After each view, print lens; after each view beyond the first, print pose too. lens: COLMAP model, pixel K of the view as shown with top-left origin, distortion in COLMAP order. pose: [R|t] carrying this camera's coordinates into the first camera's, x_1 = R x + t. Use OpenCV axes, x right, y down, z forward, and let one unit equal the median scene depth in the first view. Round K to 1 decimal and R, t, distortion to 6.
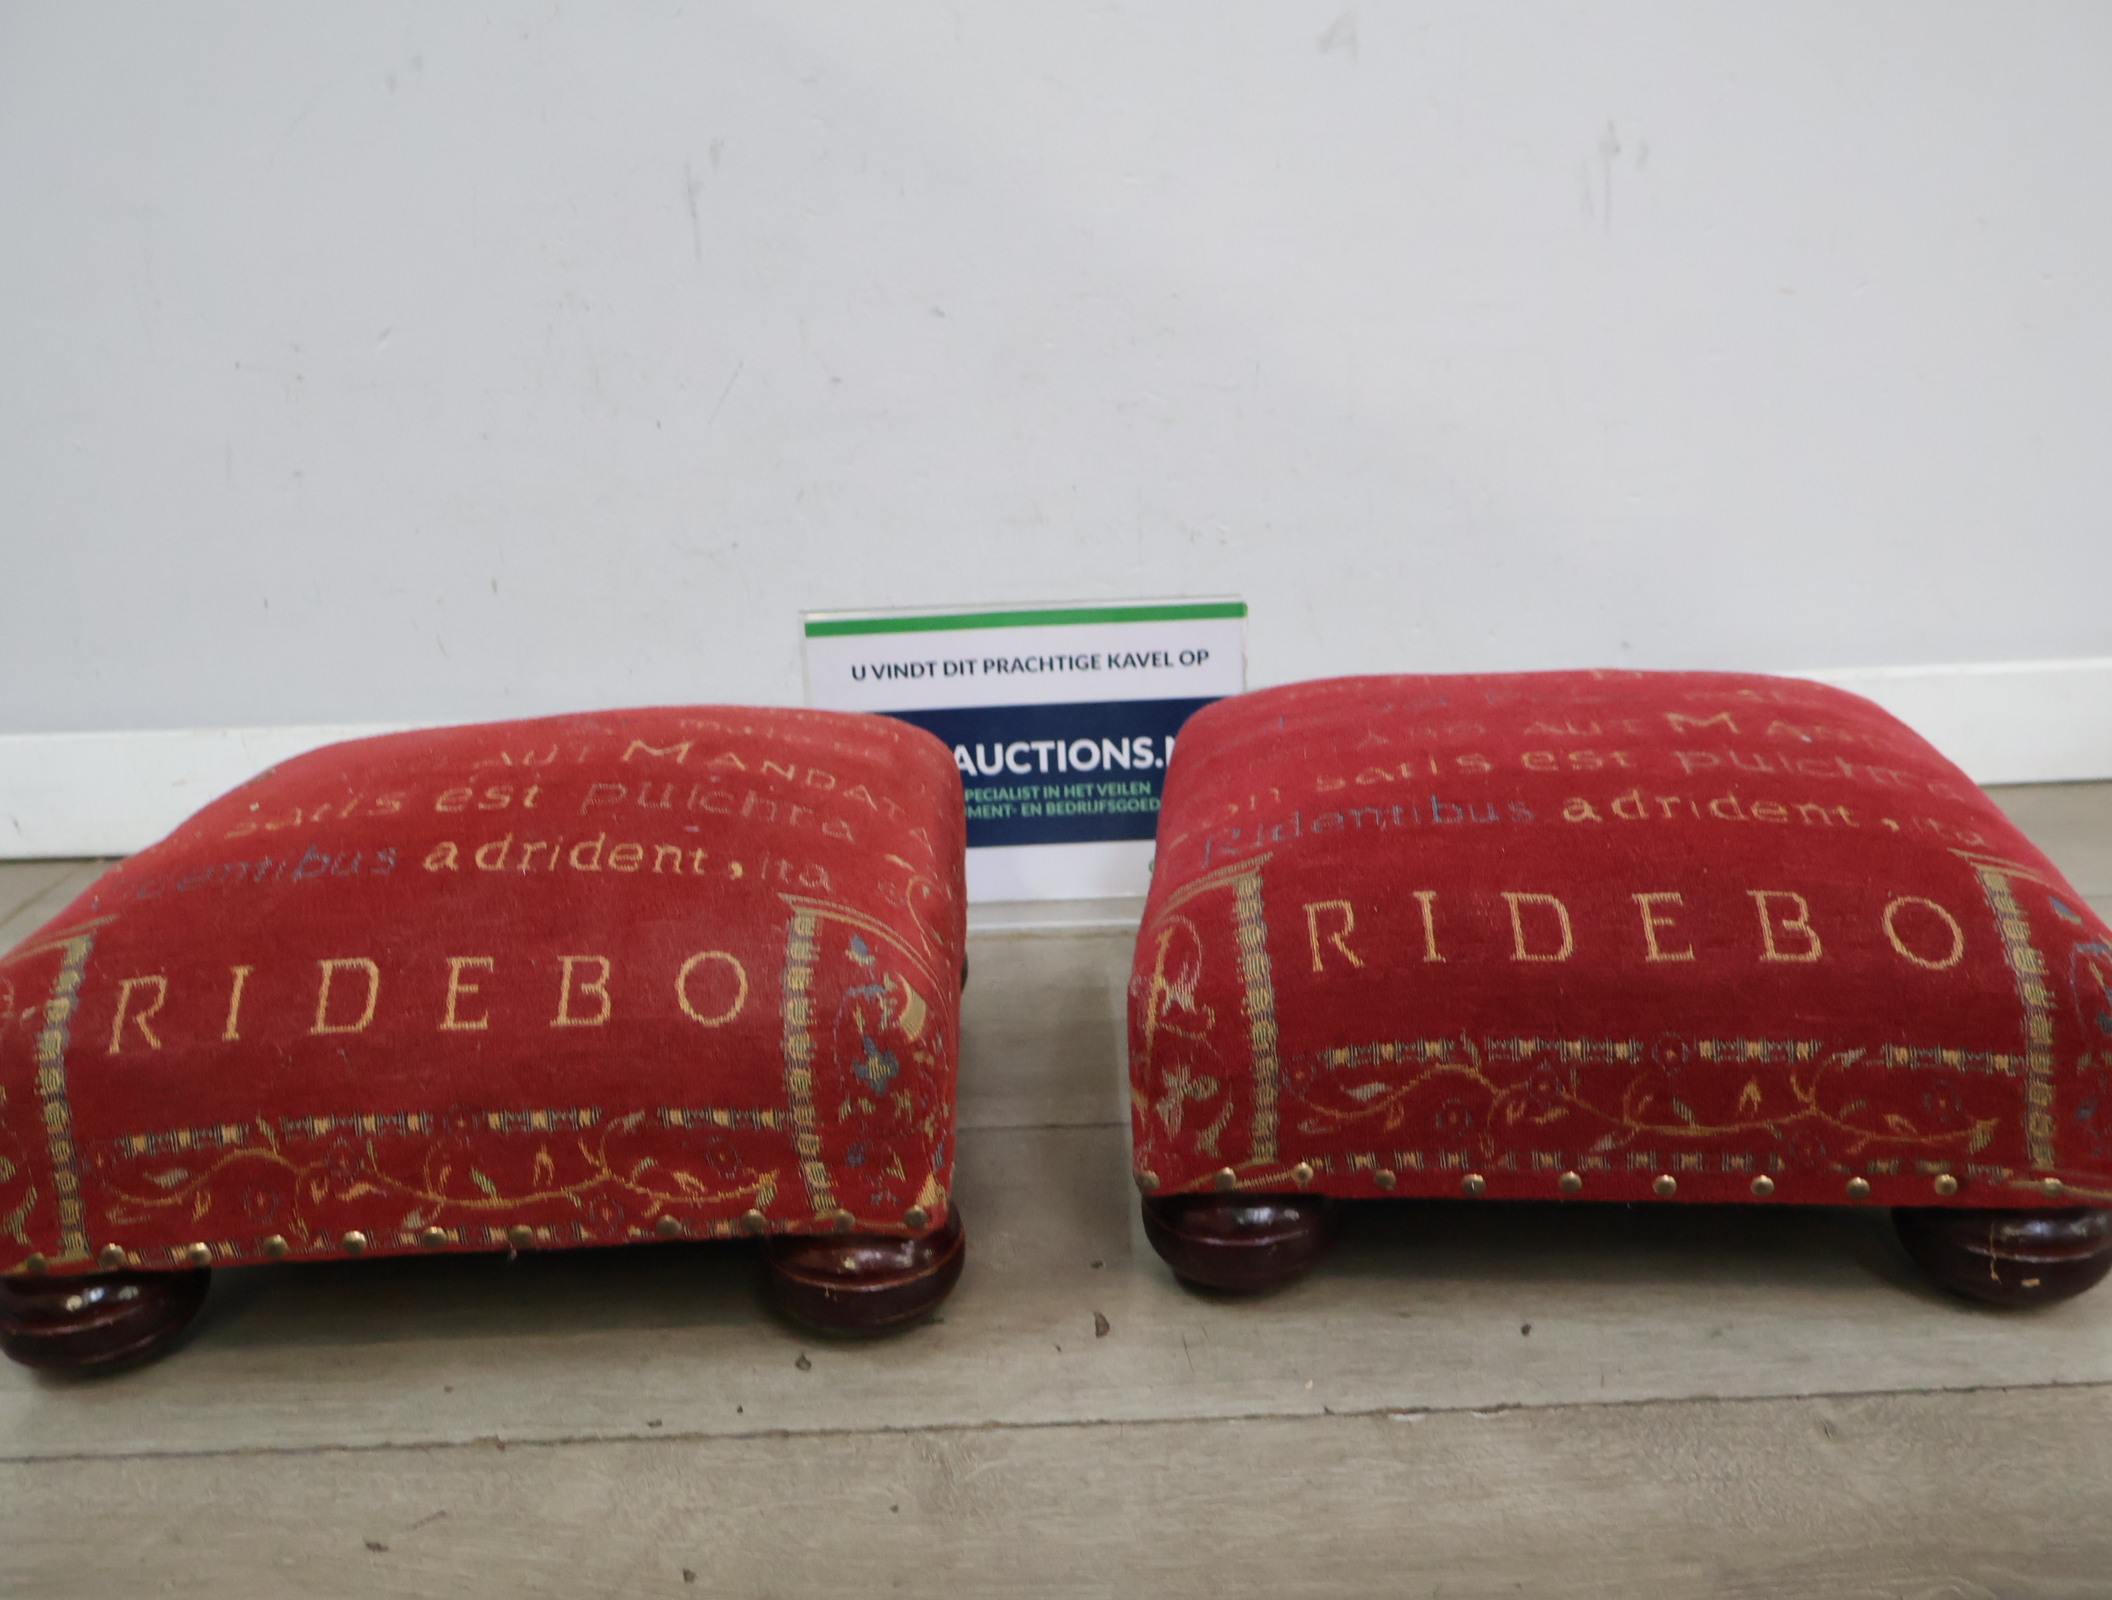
lens RADIAL K [[2031.8, 0, 1048.2], [0, 2031.8, 809.8], [0, 0, 1]] dist [0.006410, 0.000000]
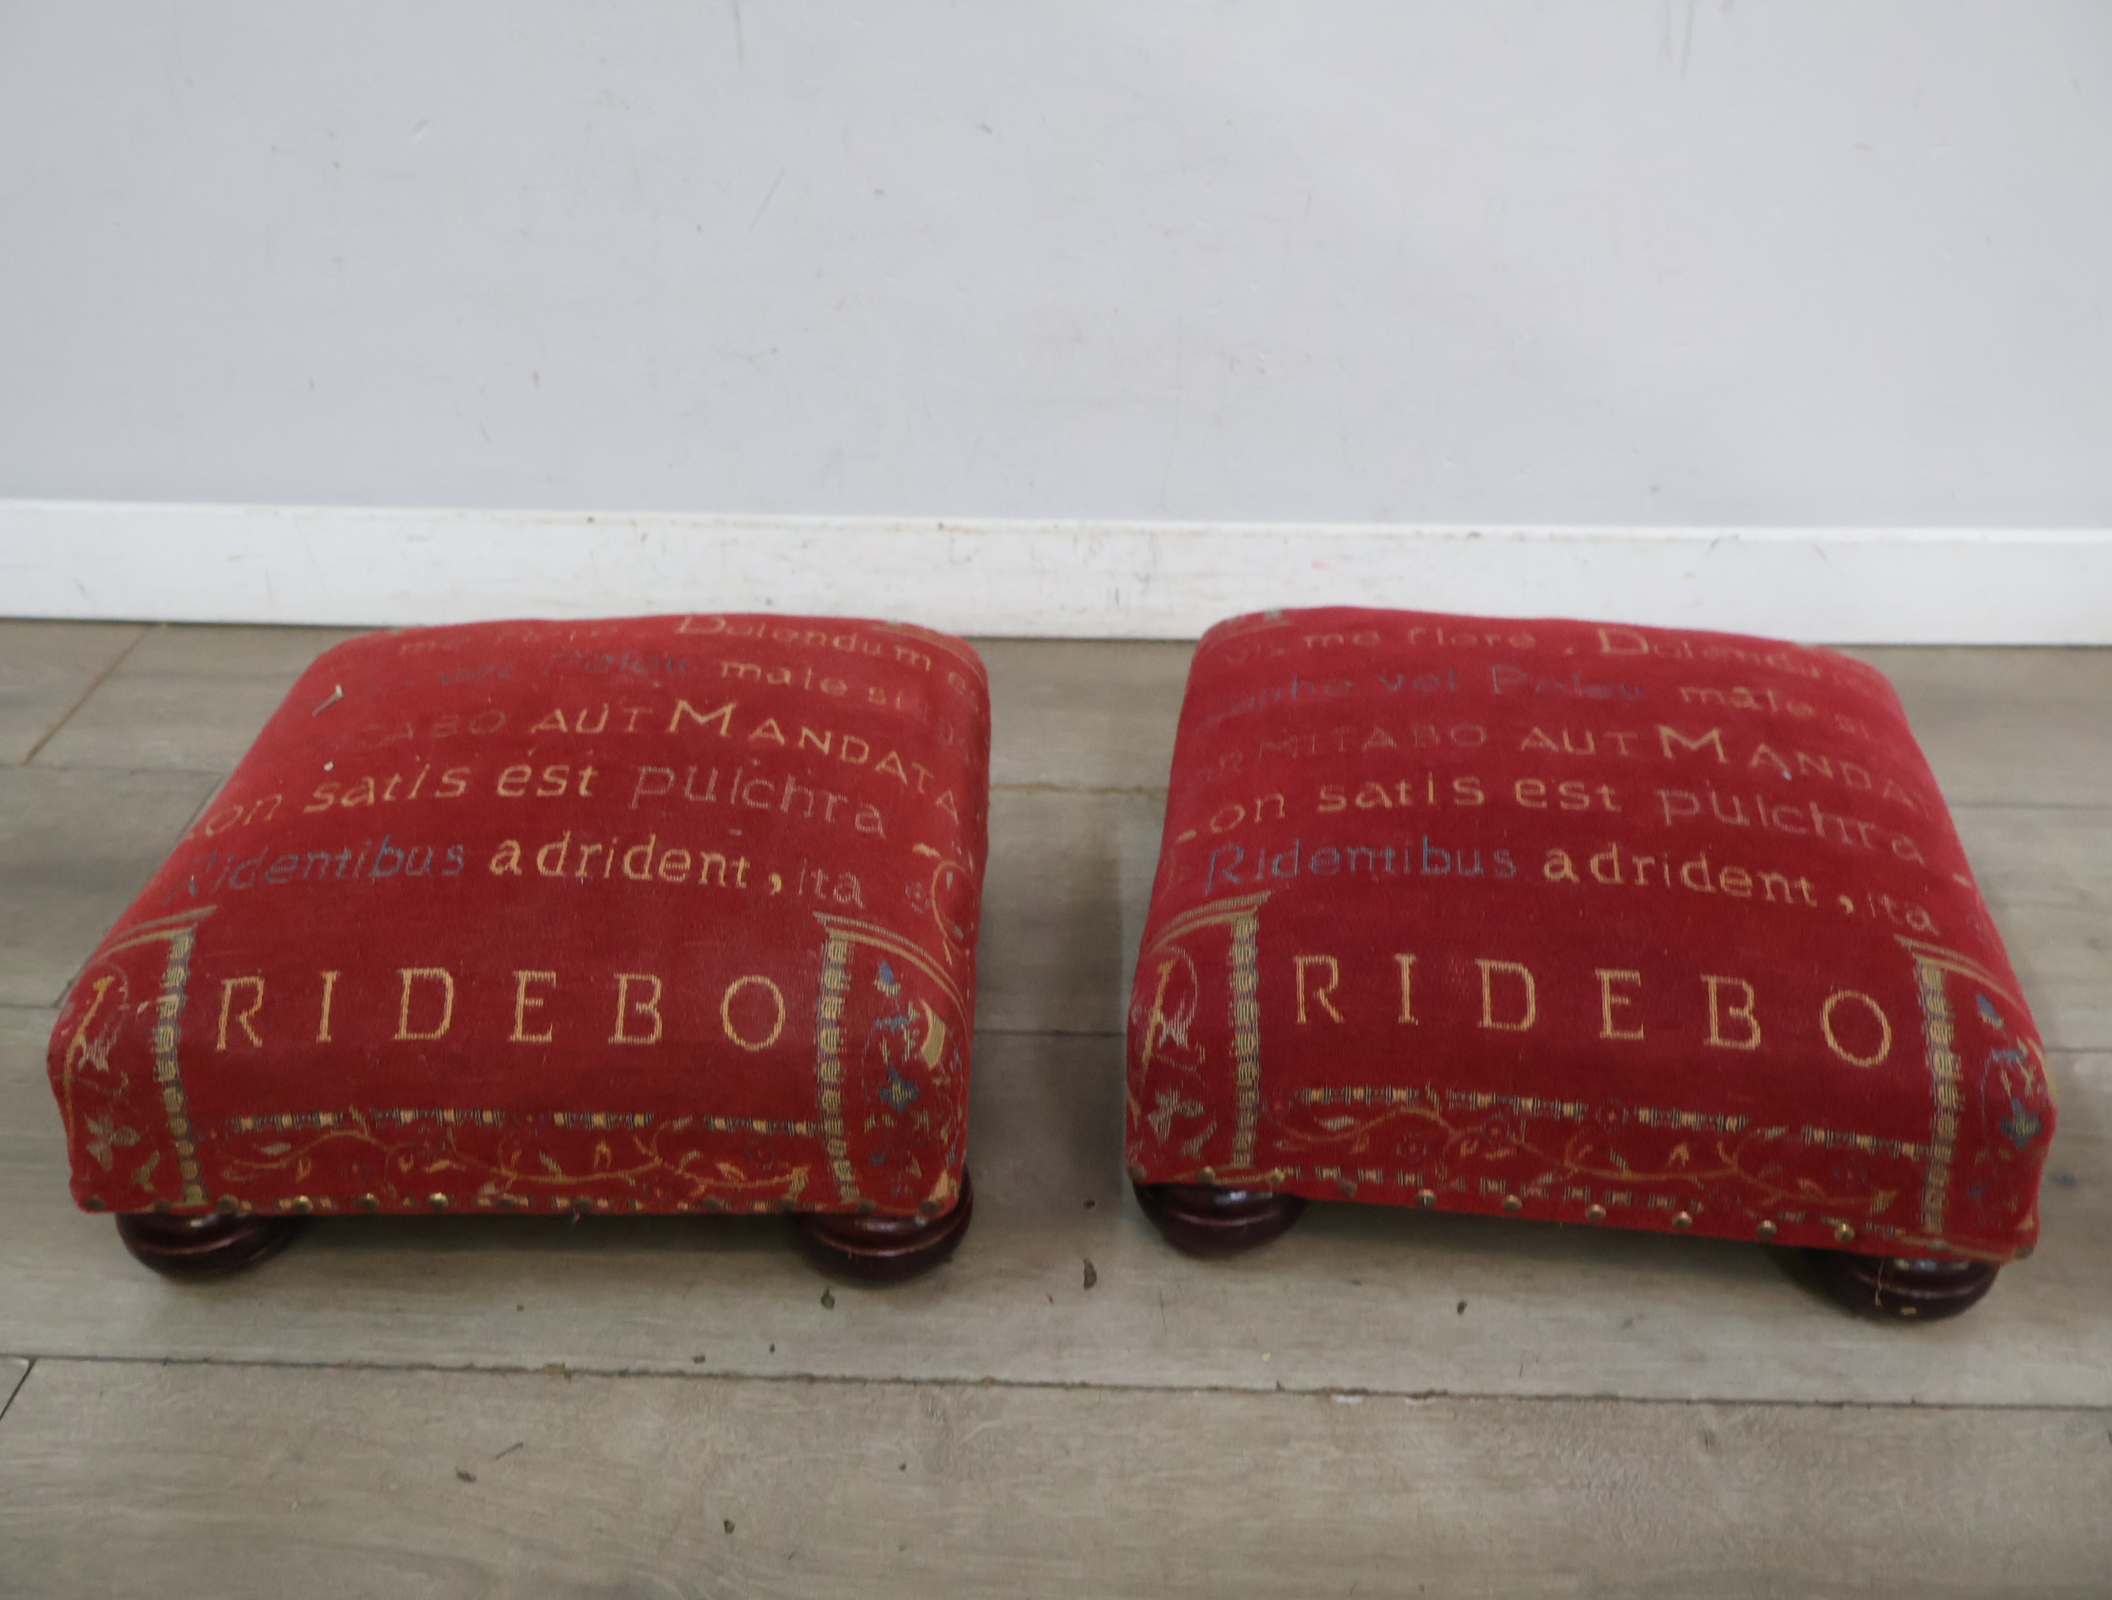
lens RADIAL K [[2031.8, 0, 1034.6], [0, 2031.8, 811.7], [0, 0, 1]] dist [0.006410, 0.000000]
pose [[0.998625, 0.051000, -0.012122, -0.004225], [-0.046423, 0.967807, 0.247375, -0.299312], [0.024348, -0.246472, 0.968844, -0.042659]]
